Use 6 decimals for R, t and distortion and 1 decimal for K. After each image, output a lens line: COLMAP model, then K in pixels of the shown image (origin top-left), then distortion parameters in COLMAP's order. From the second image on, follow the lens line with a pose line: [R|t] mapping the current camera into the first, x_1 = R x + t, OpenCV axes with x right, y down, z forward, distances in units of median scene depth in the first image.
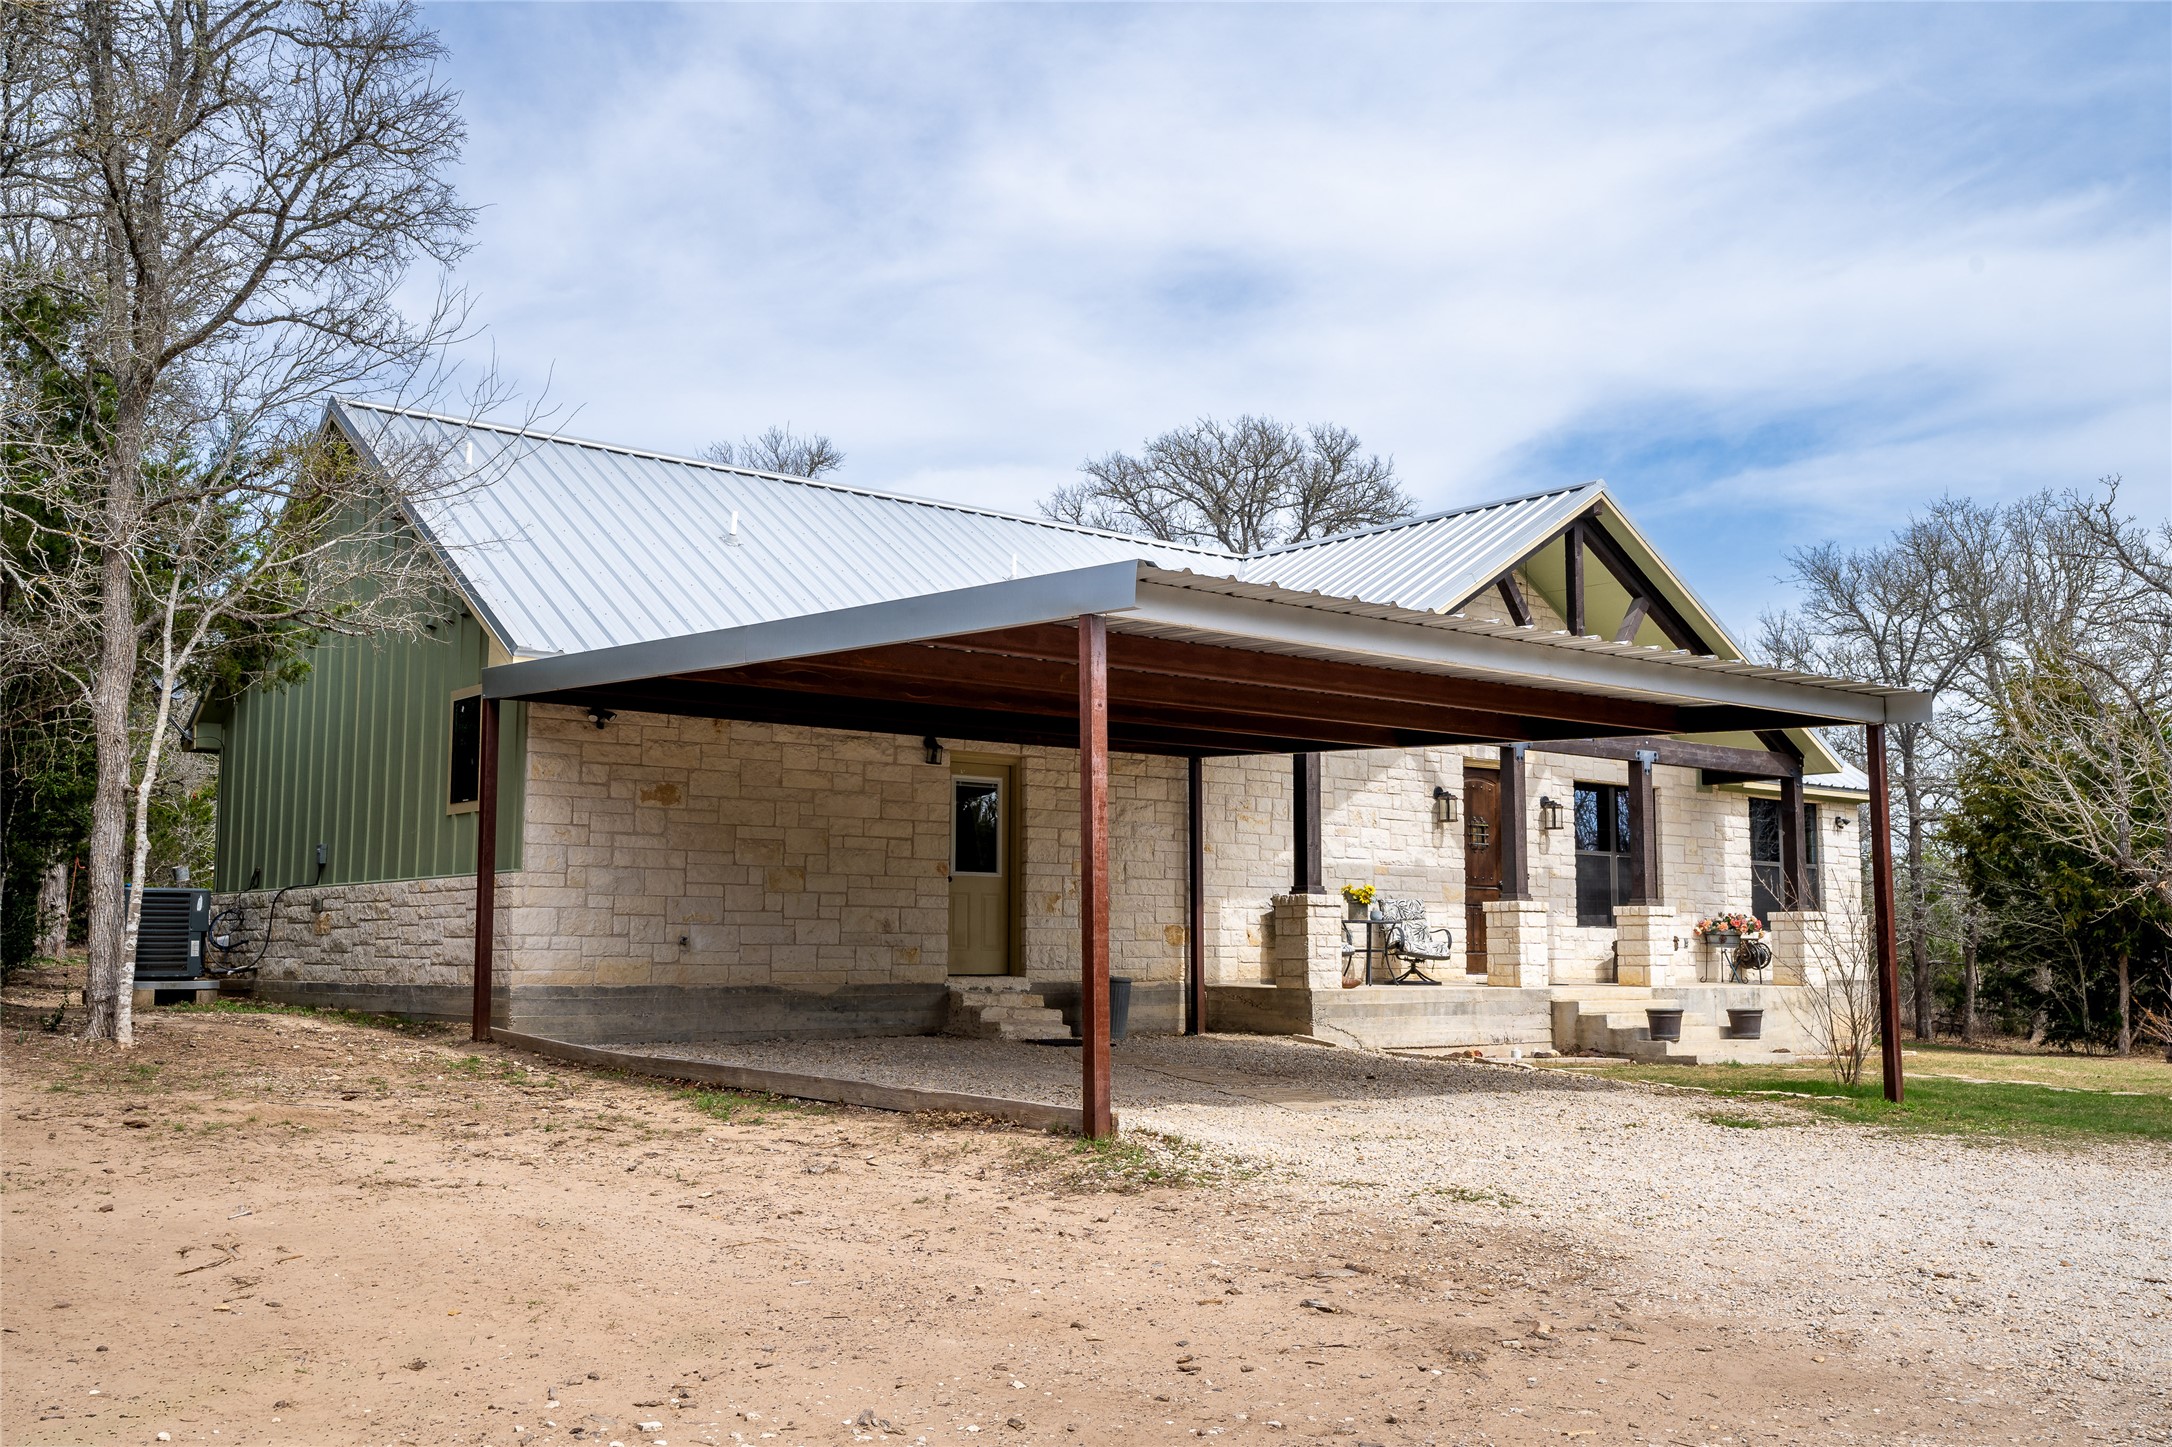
lens RADIAL K [[2119.2, 0, 1086.0], [0, 2119.2, 723.5], [0, 0, 1]] dist [0.000639, -0.000736]
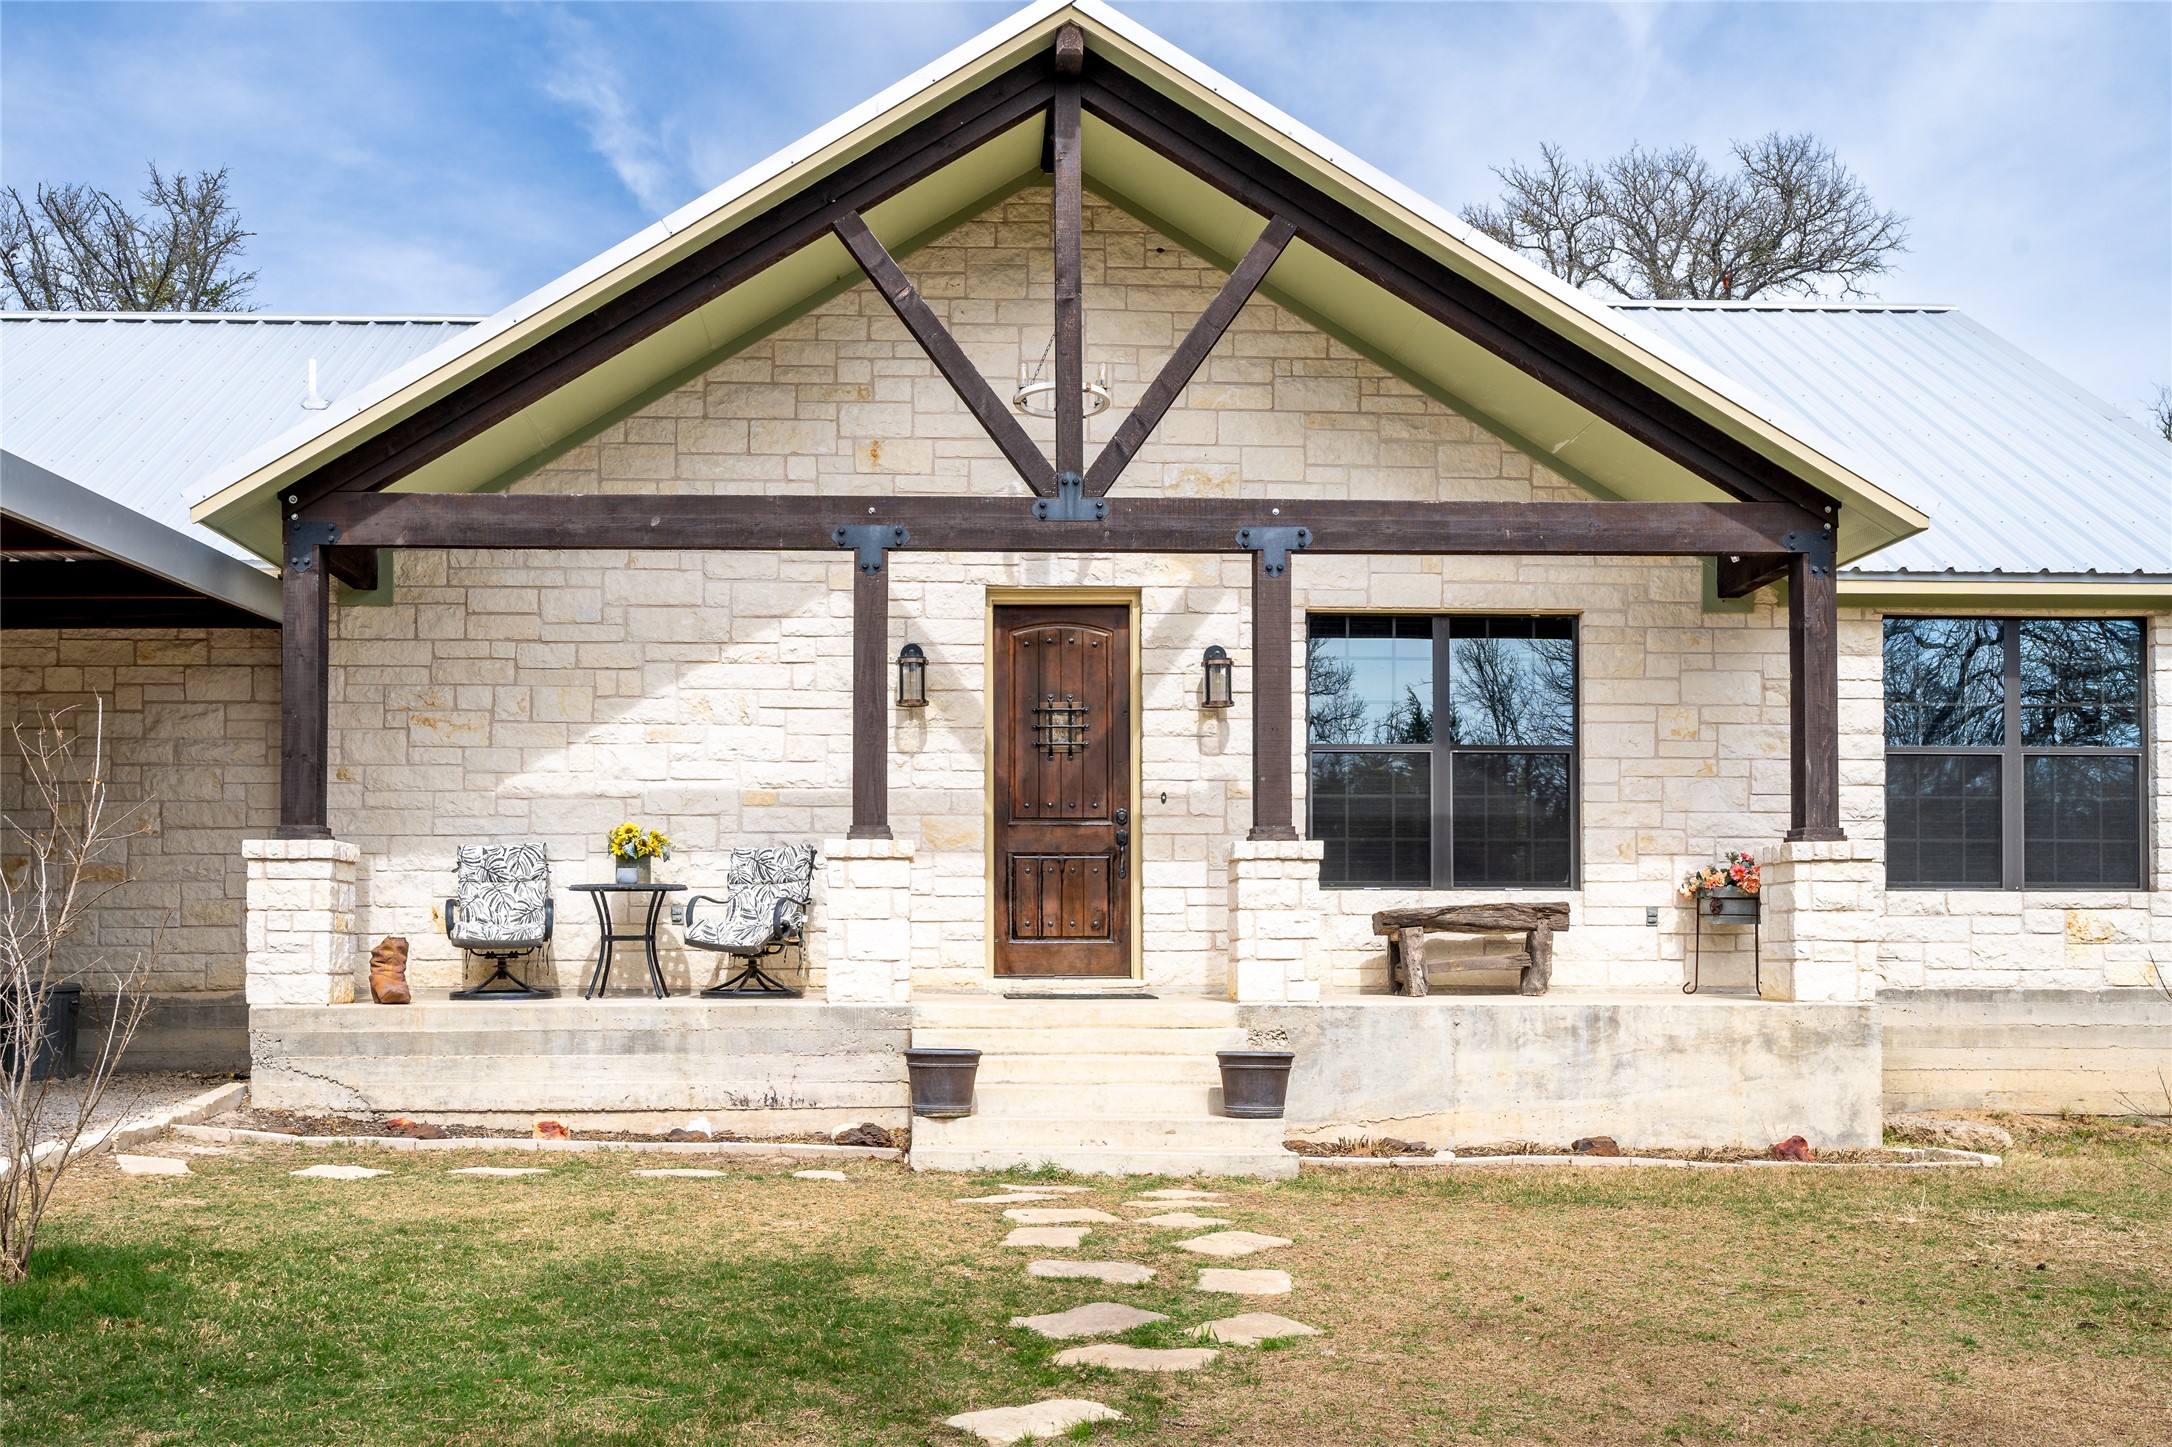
lens RADIAL K [[1957.1, 0, 1010.1], [0, 1957.1, 933.4], [0, 0, 1]] dist [0.001656, 0.004505]
pose [[0.790271, -0.017271, -0.612514, 0.525607], [0.073952, 0.994984, 0.067359, 0.076394], [0.608279, -0.098528, 0.787584, 0.633749]]
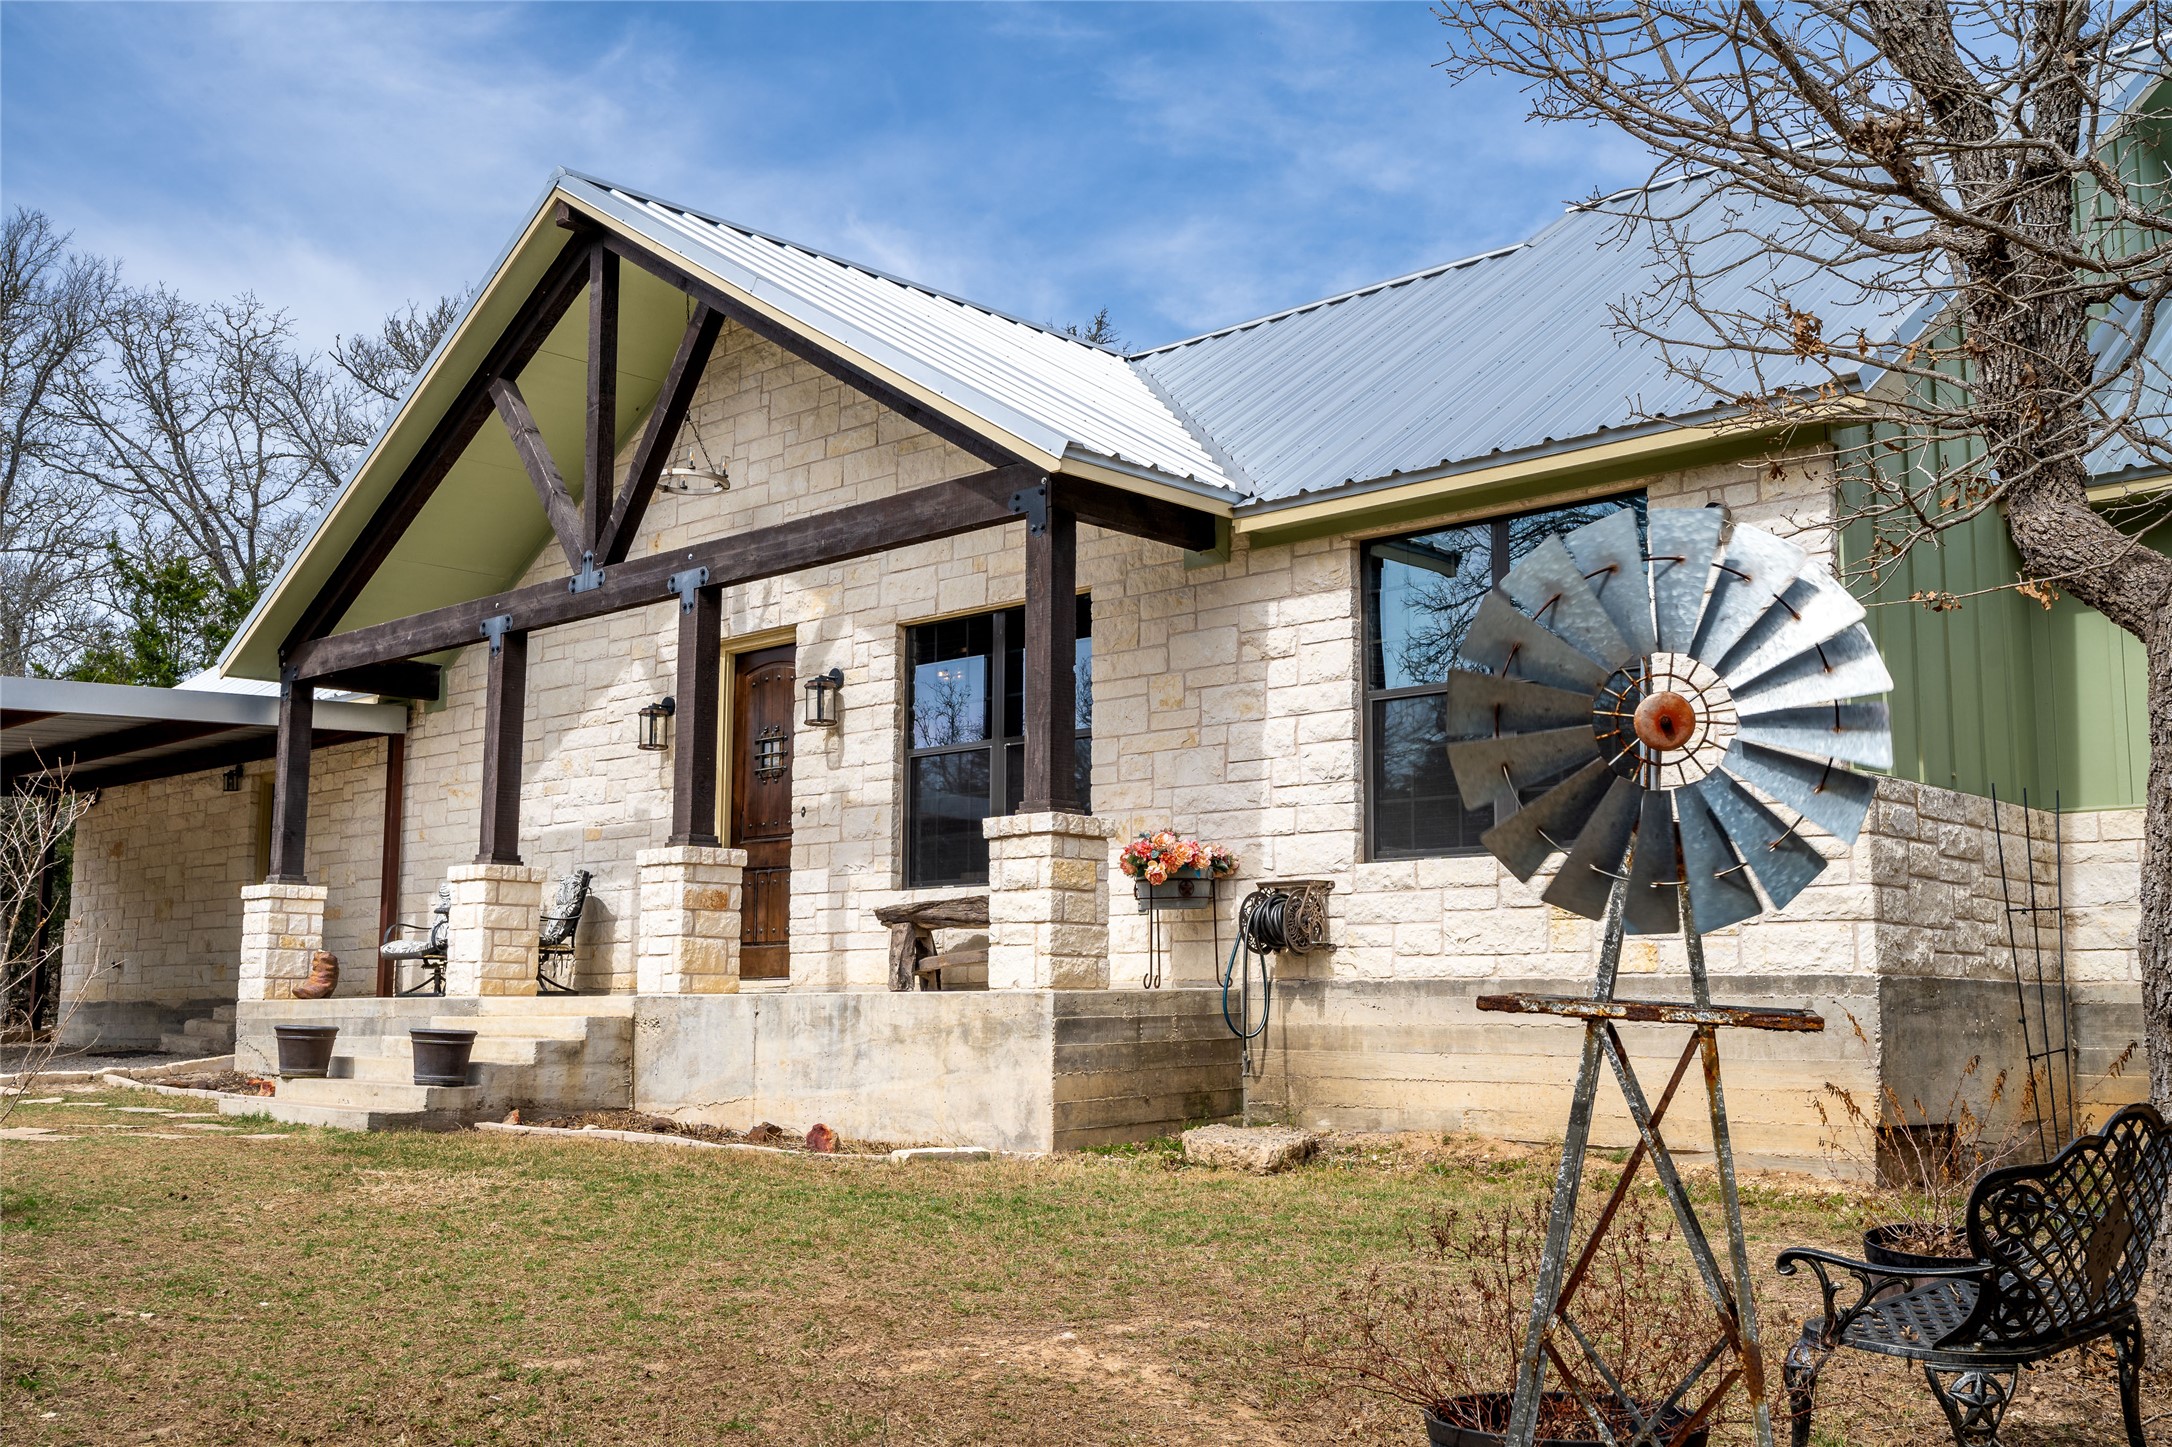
lens RADIAL K [[2119.2, 0, 1086.0], [0, 2119.2, 723.5], [0, 0, 1]] dist [0.000639, -0.000736]
pose [[0.123396, -0.145150, -0.981685, 0.871046], [0.108931, 0.985248, -0.131984, 0.146264], [0.986361, -0.090650, 0.137387, 1.088958]]
